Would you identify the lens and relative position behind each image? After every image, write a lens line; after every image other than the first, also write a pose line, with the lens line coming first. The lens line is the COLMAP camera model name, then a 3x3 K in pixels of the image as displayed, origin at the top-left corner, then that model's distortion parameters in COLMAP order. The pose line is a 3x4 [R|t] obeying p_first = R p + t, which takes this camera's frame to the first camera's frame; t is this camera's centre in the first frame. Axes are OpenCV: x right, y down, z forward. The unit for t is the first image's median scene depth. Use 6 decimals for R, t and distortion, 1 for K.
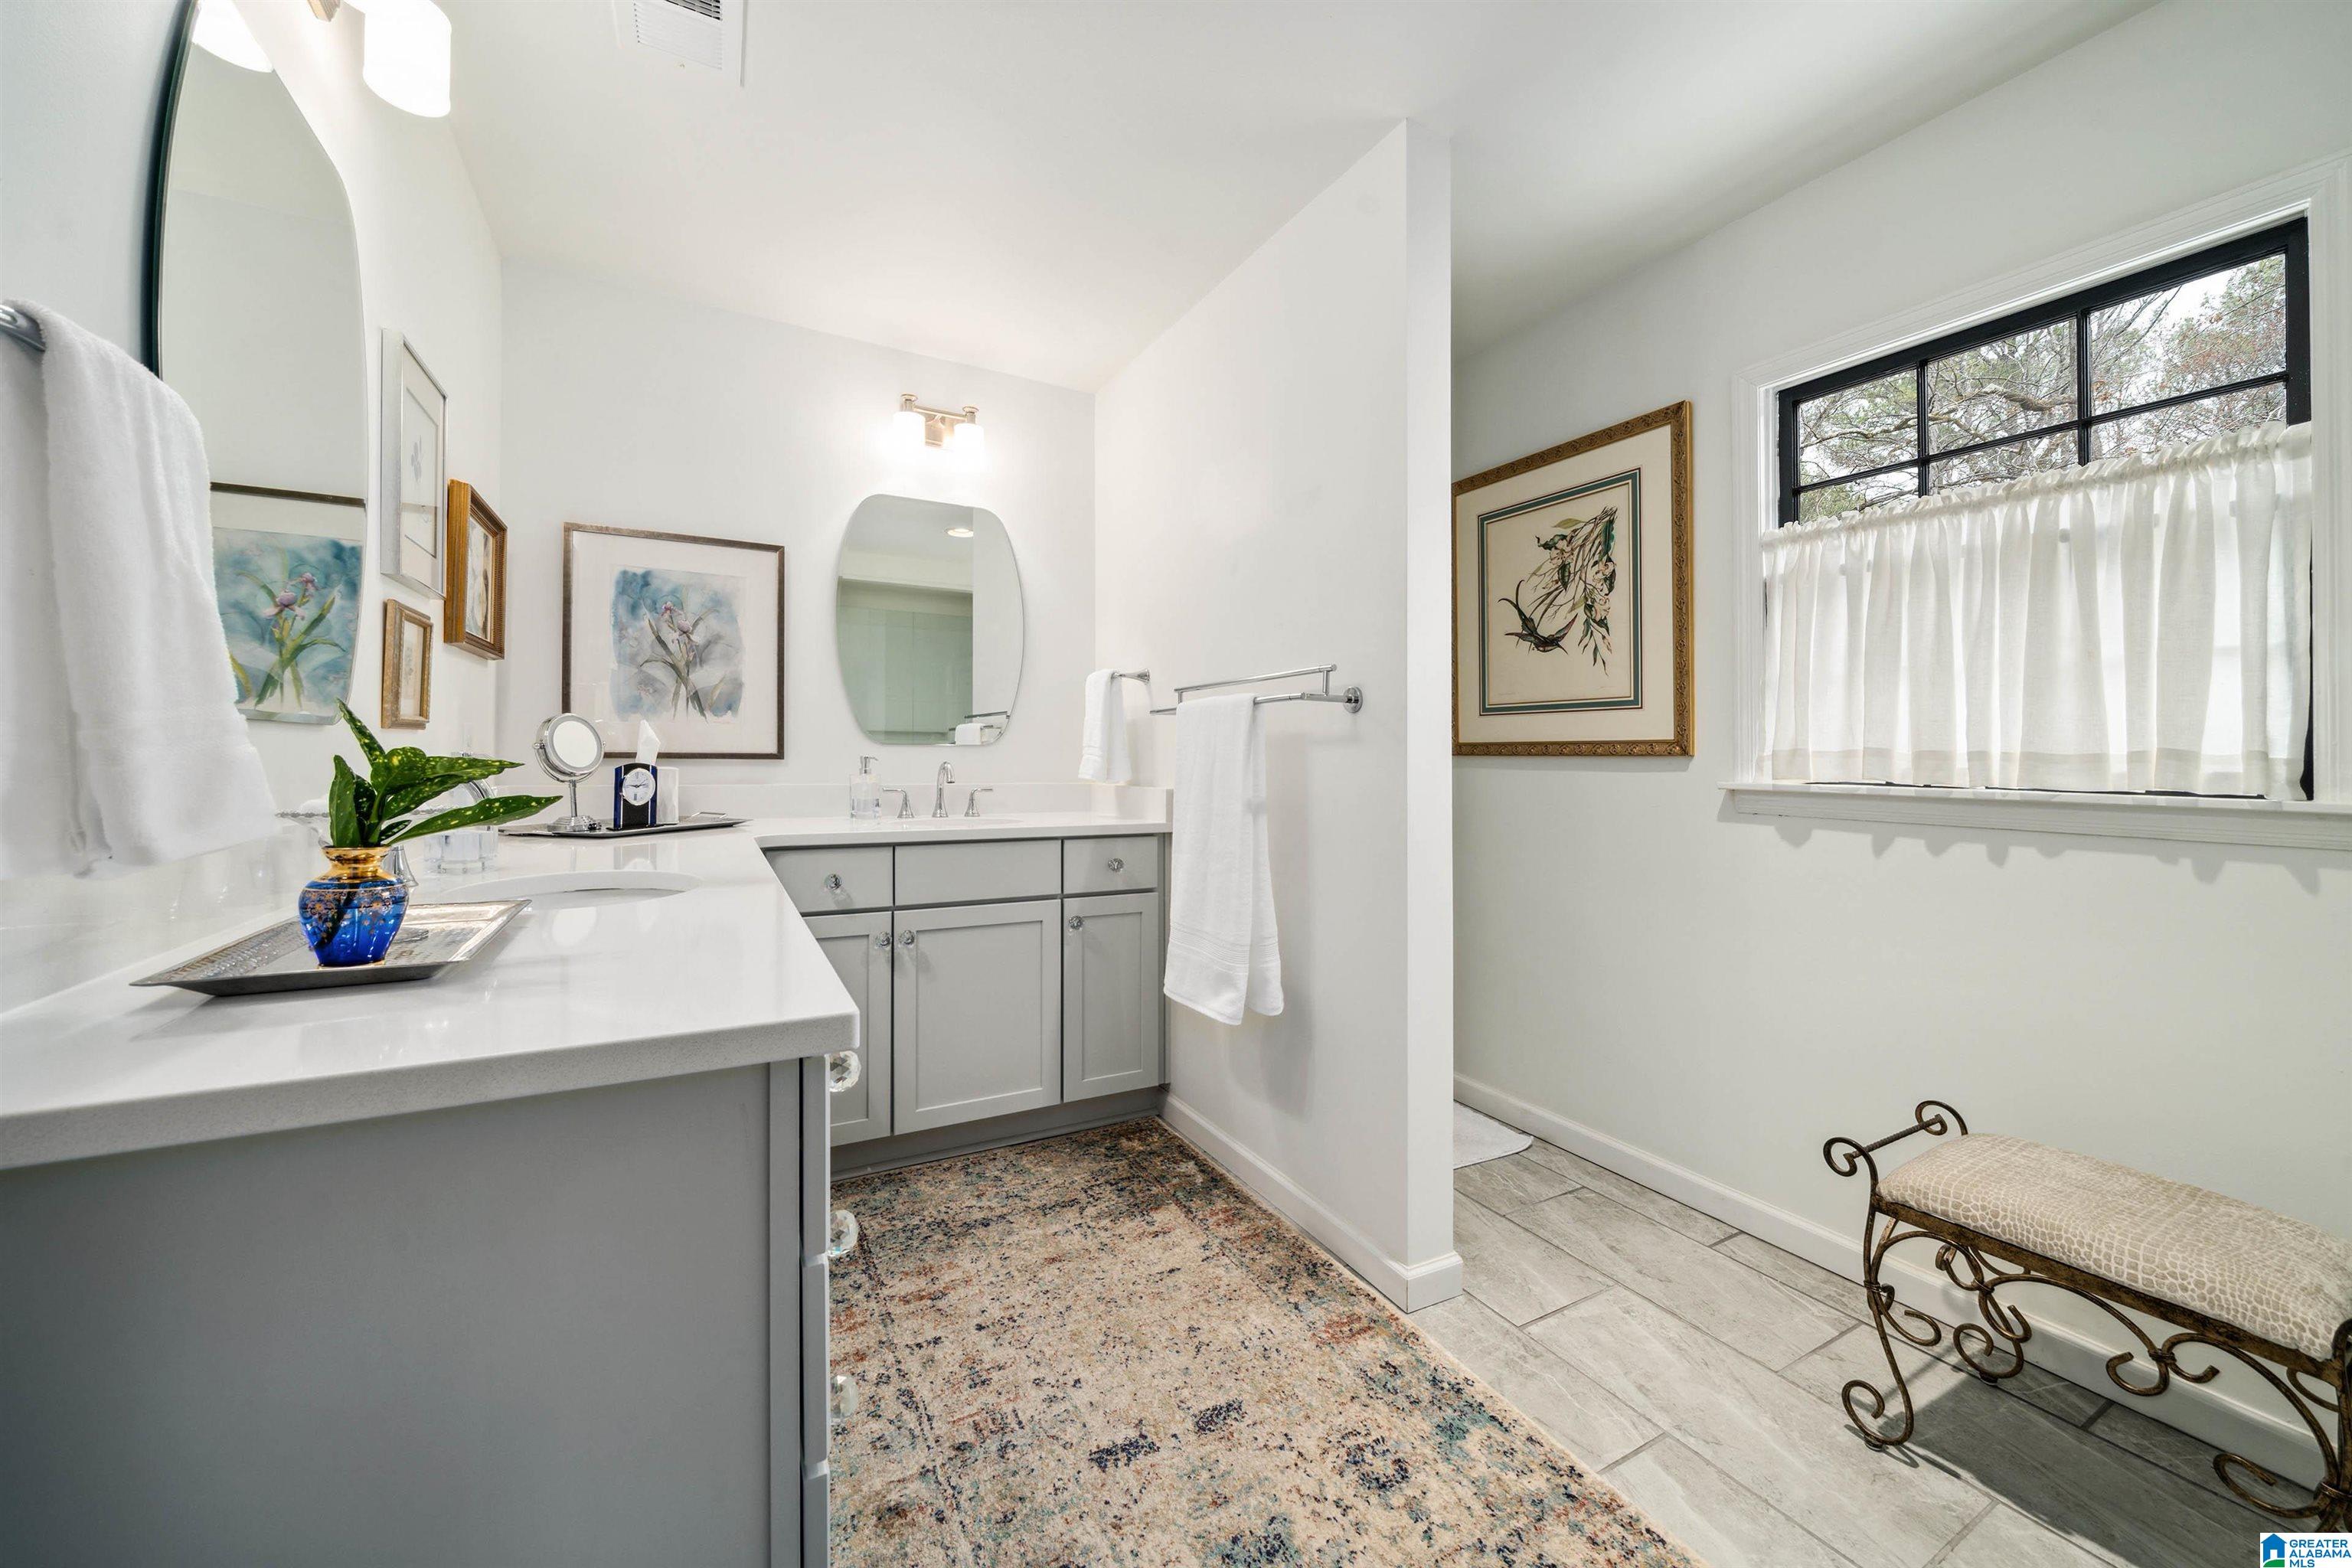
lens RADIAL K [[885.5, 0, 1172.5], [0, 885.5, 753.9], [0, 0, 1]] dist [-0.000678, -0.000023]
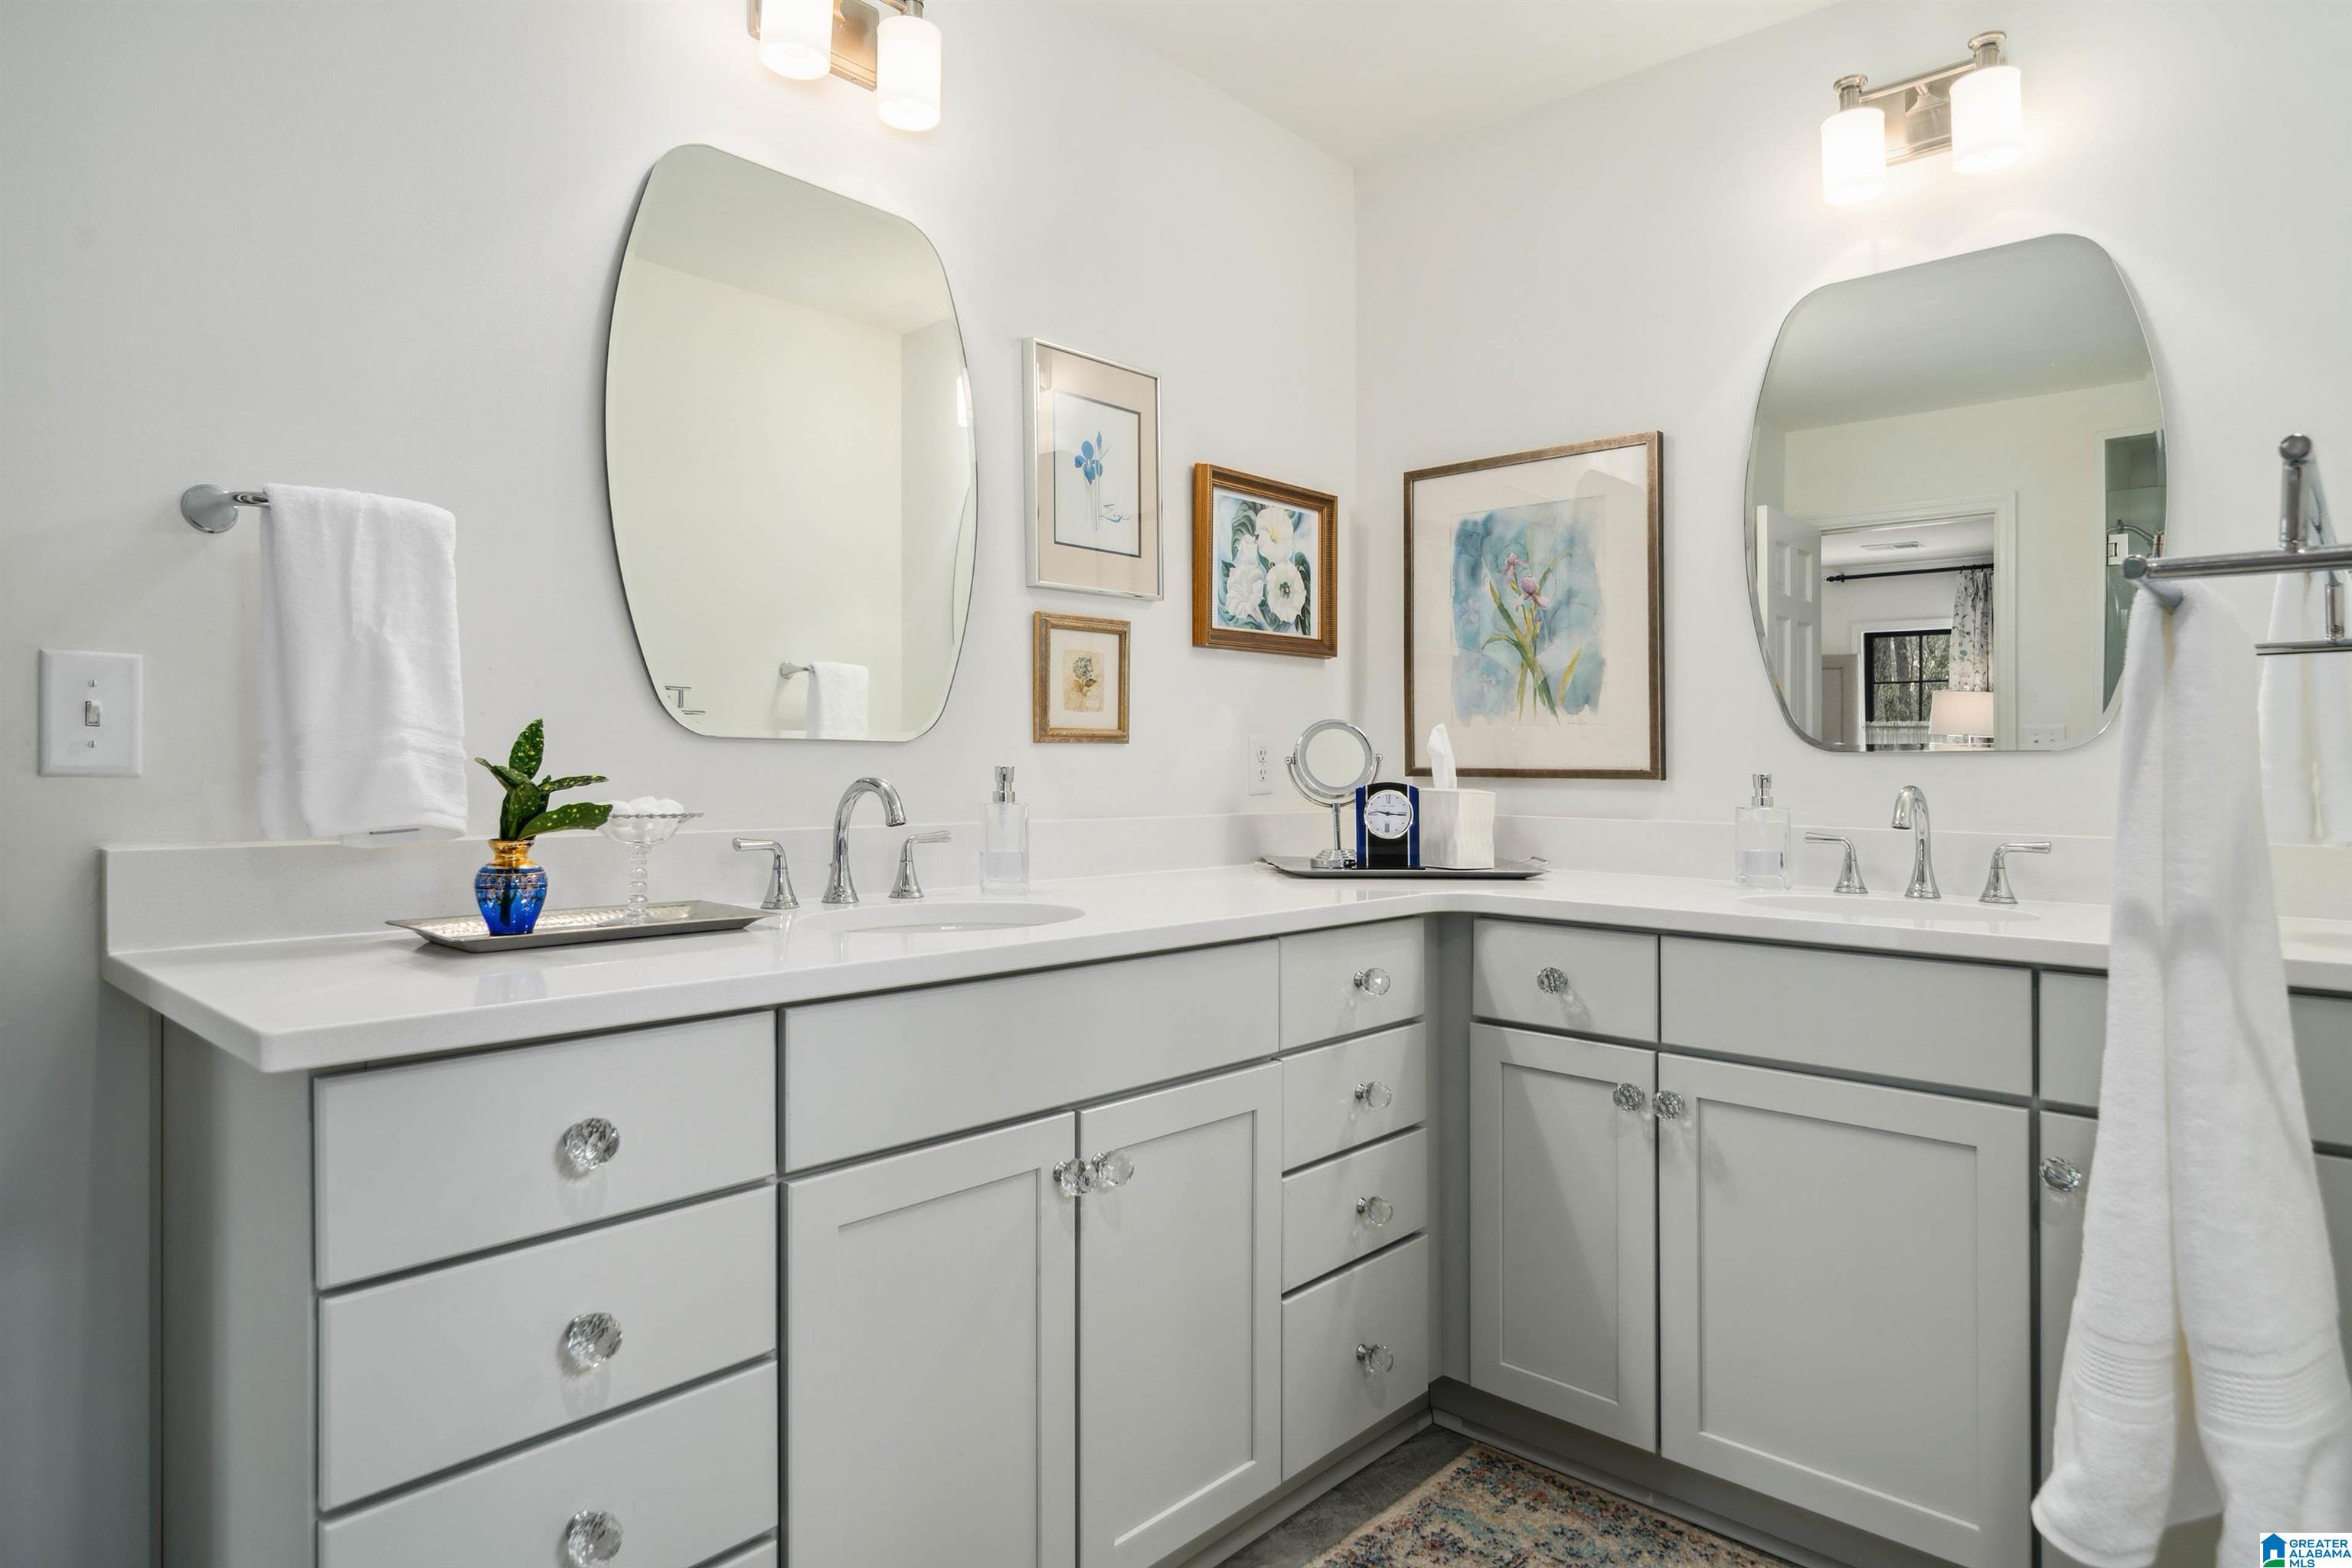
lens RADIAL K [[1357.8, 0, 1176.0], [0, 1357.8, 784.0], [0, 0, 1]] dist [0.024151, -0.000182]
pose [[0.331941, 0.010391, -0.943243, 0.364132], [-0.003440, 0.999946, 0.009805, 0.001165], [0.943294, -0.000010, 0.331959, 0.395291]]
